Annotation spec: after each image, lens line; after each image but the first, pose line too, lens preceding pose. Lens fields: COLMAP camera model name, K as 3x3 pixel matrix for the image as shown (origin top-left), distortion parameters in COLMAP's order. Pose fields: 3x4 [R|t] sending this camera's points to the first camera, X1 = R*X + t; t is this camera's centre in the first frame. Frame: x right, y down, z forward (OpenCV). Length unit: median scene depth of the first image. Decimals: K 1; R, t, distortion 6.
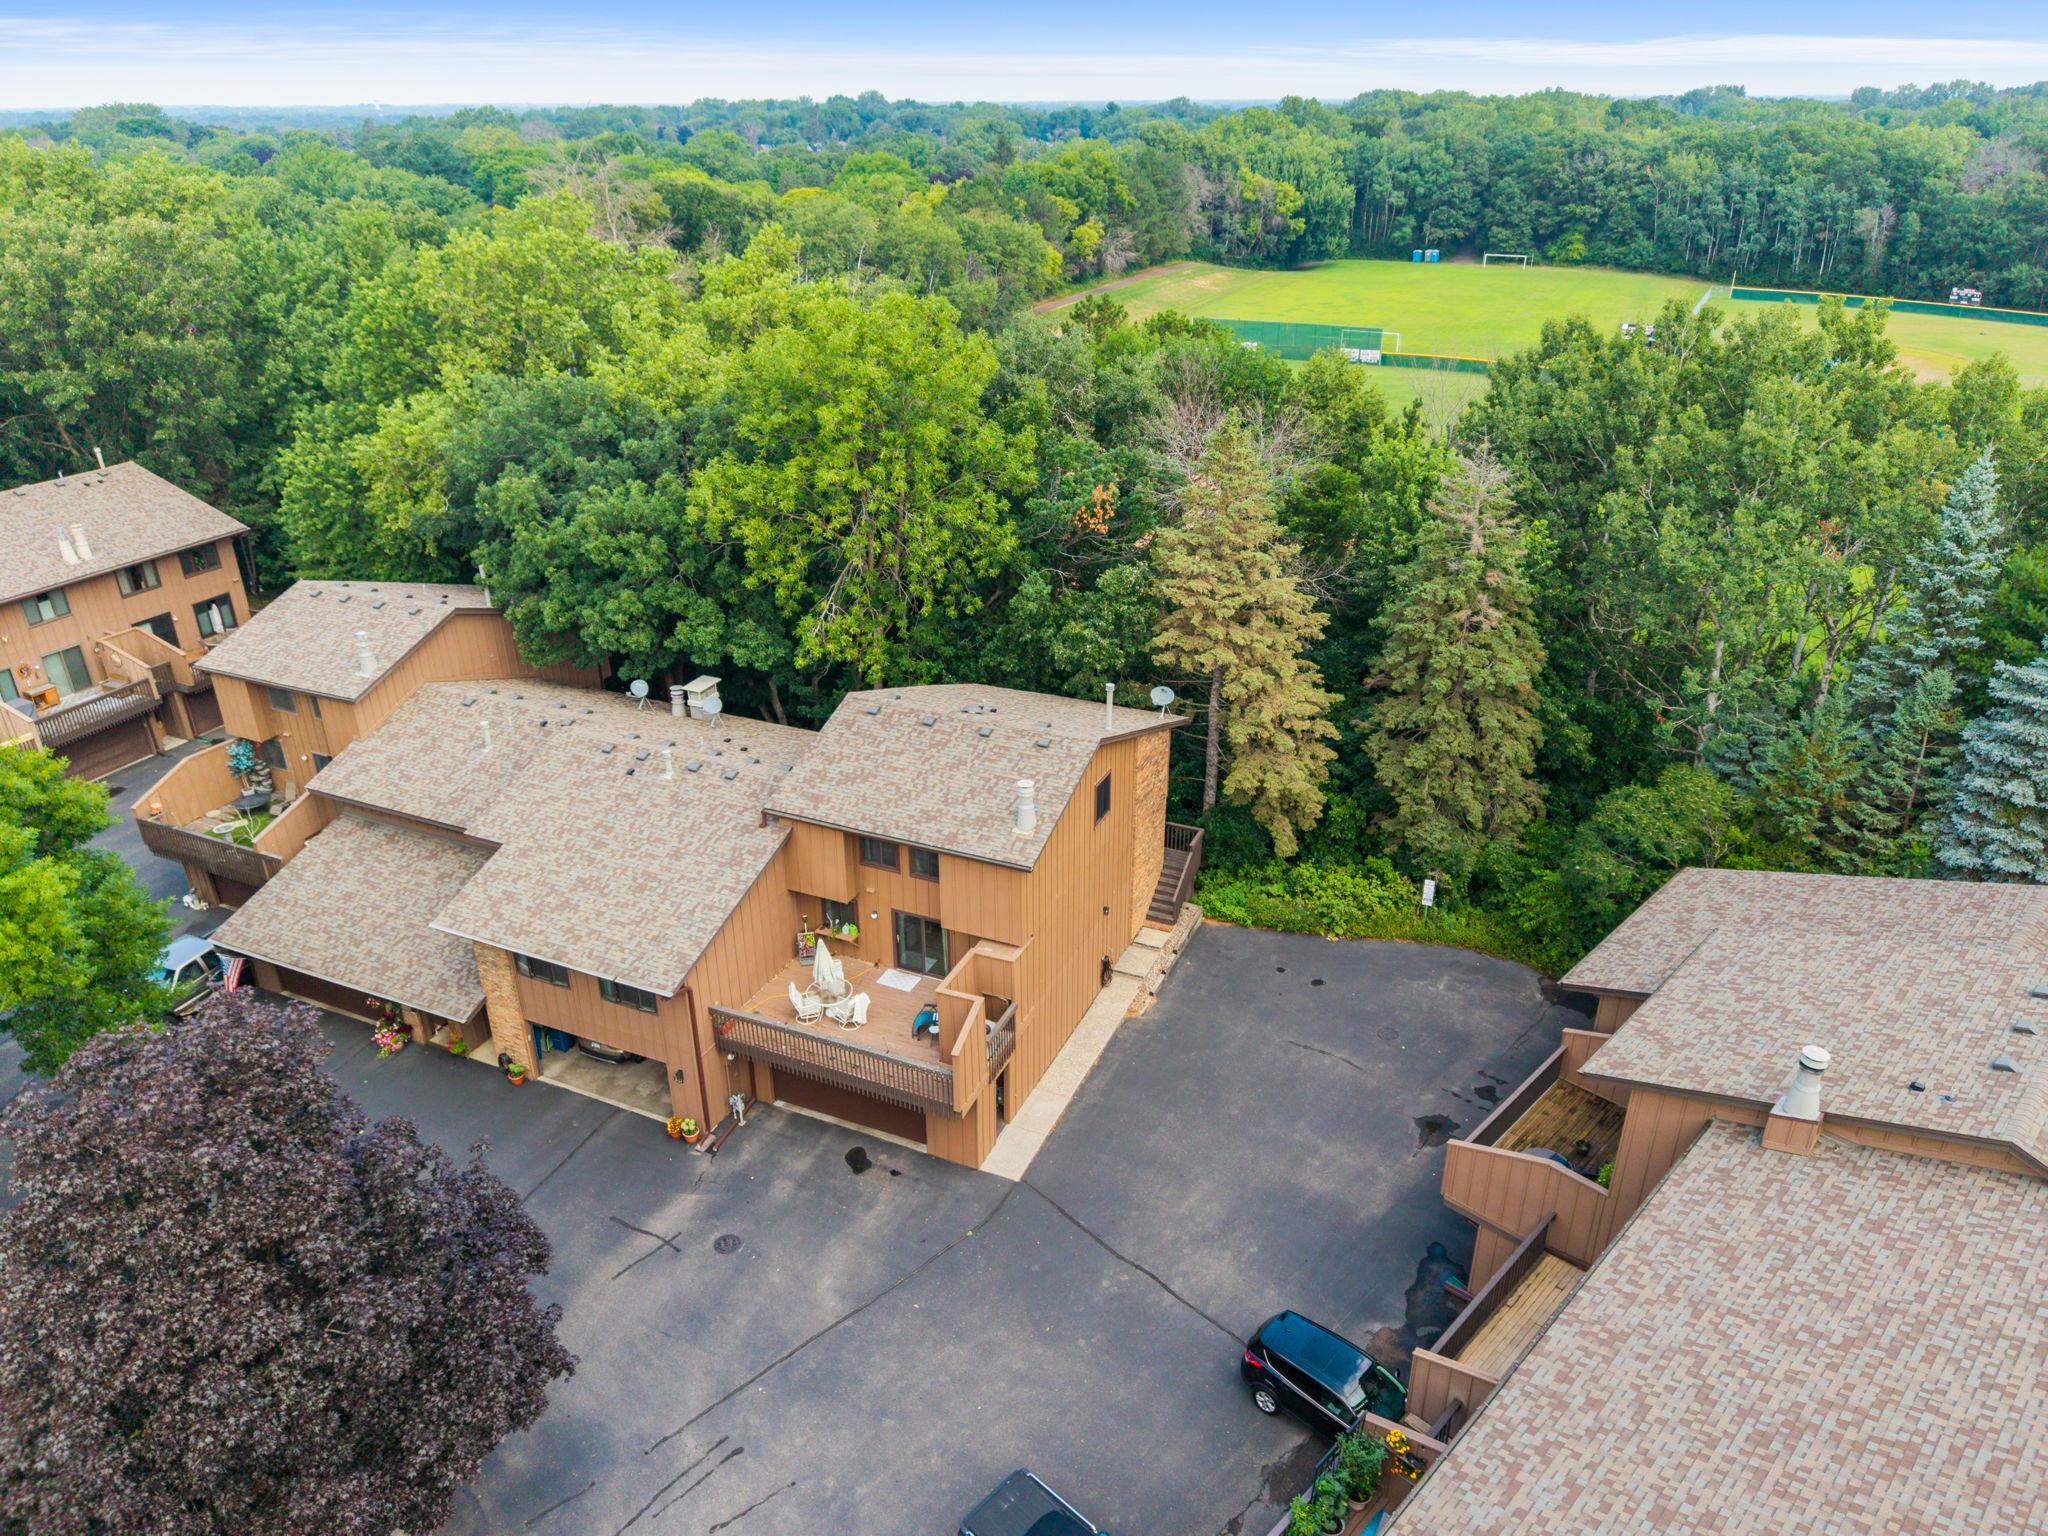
lens RADIAL K [[1377.3, 0, 1024.0], [0, 1377.3, 768.0], [0, 0, 1]] dist [0.018227, -0.016504]
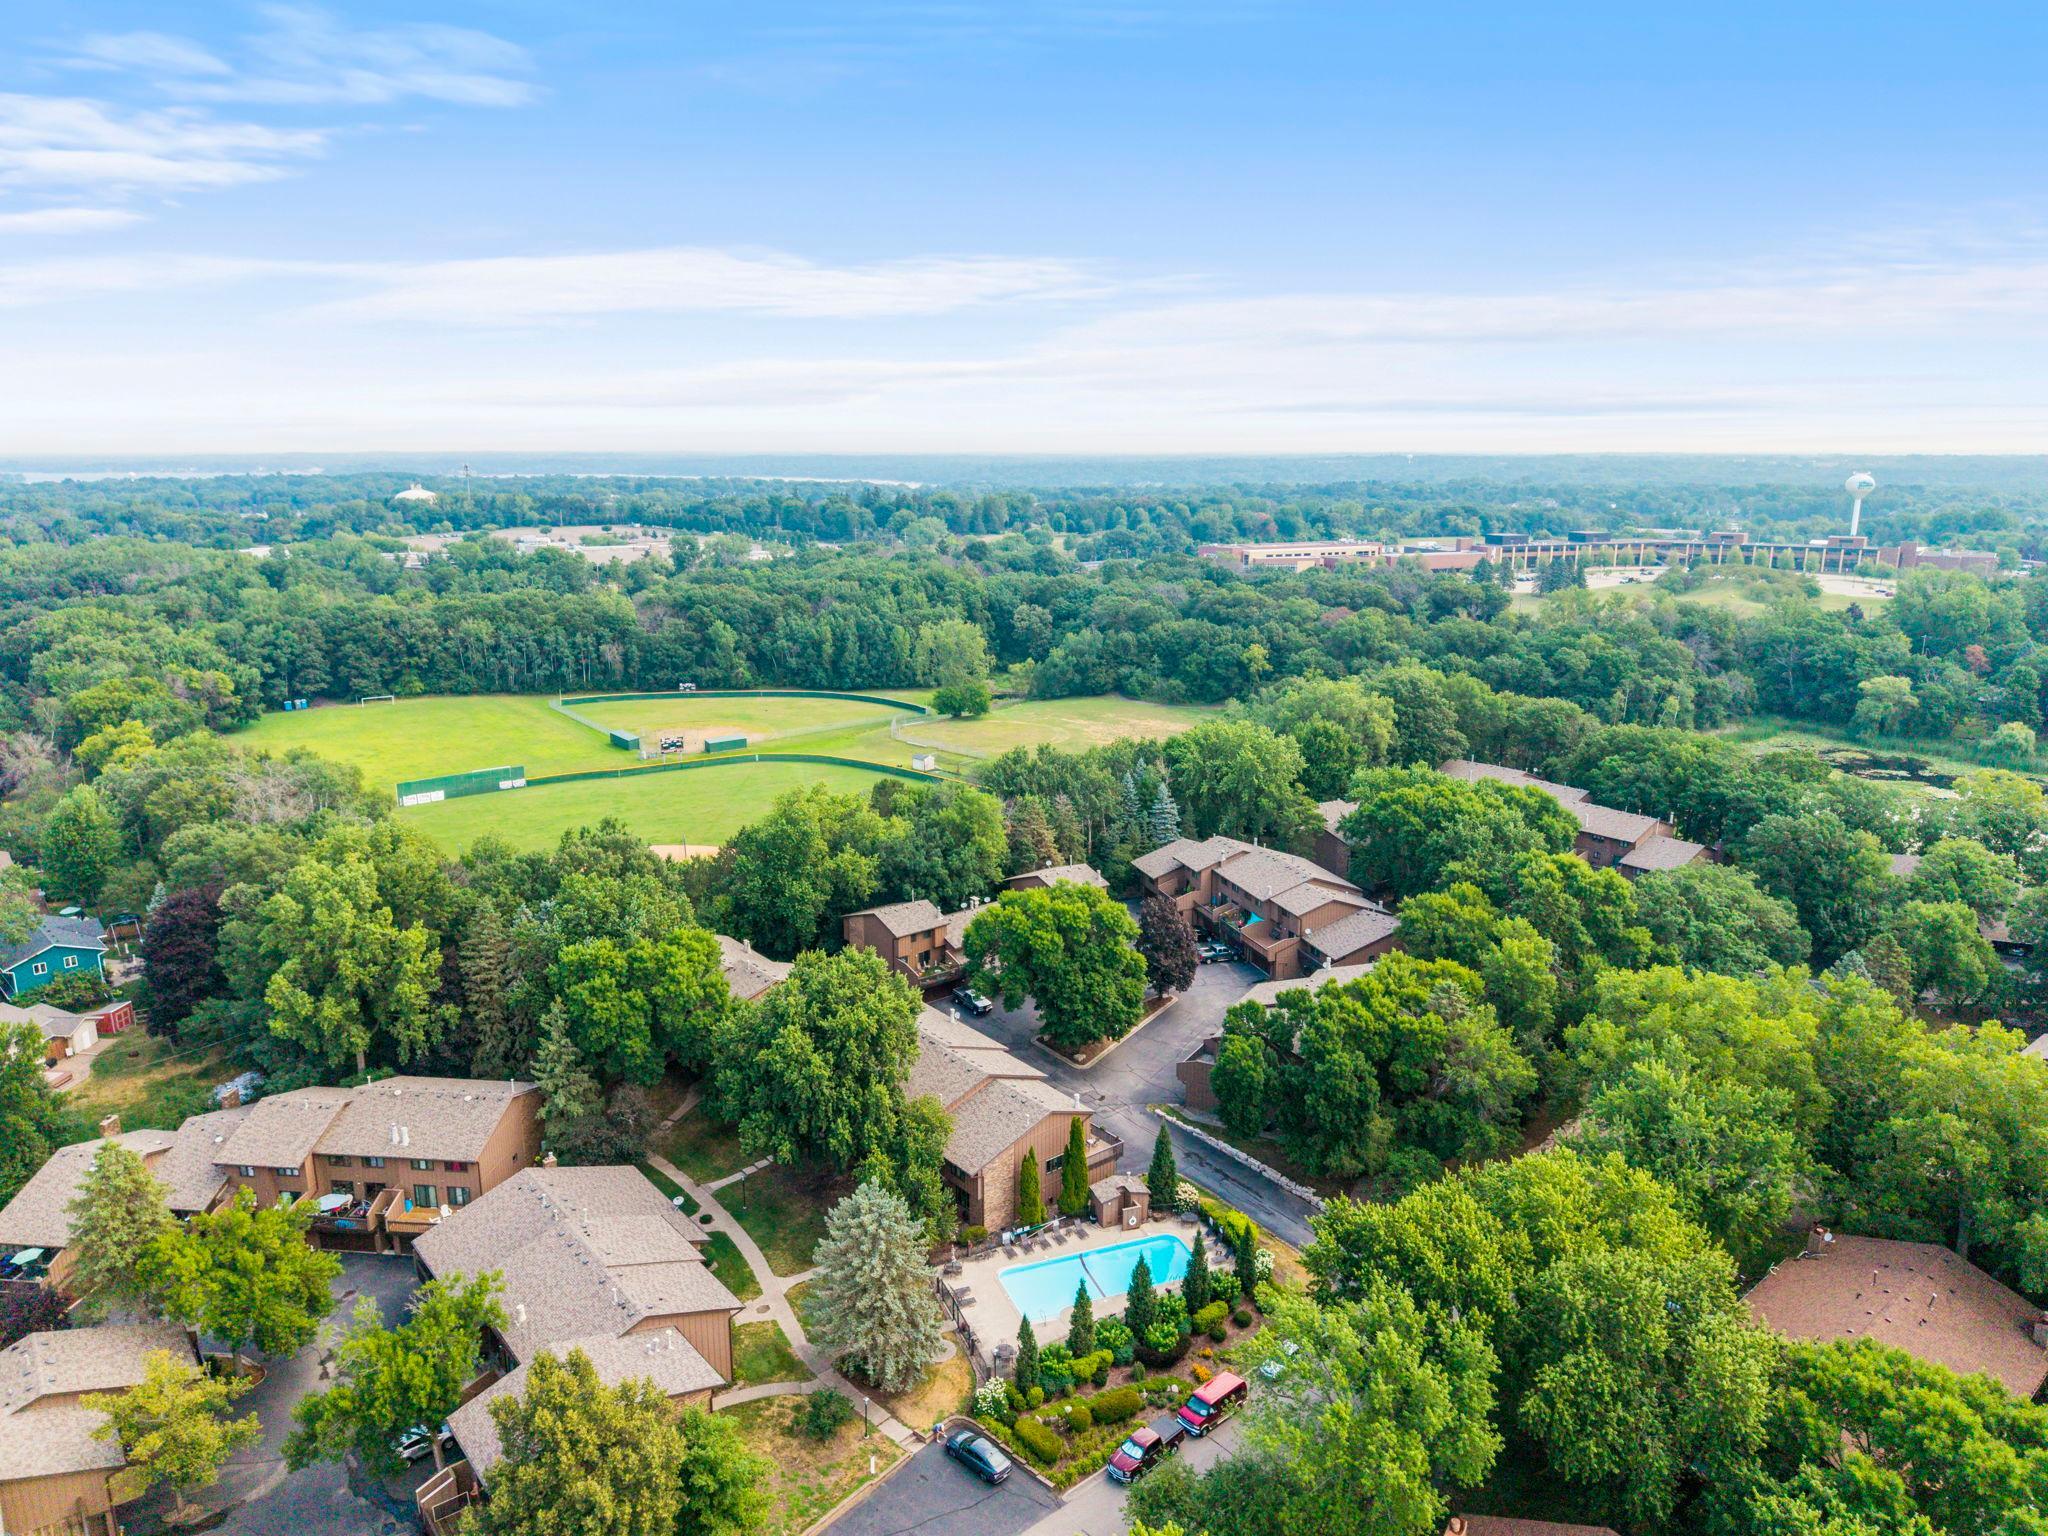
lens RADIAL K [[1377.3, 0, 1024.0], [0, 1377.3, 768.0], [0, 0, 1]] dist [0.018227, -0.016504]
pose [[0.450780, -0.197098, 0.870603, -0.600679], [0.389583, 0.920967, 0.006782, -0.064391], [-0.803133, 0.336115, 0.491939, -0.185844]]
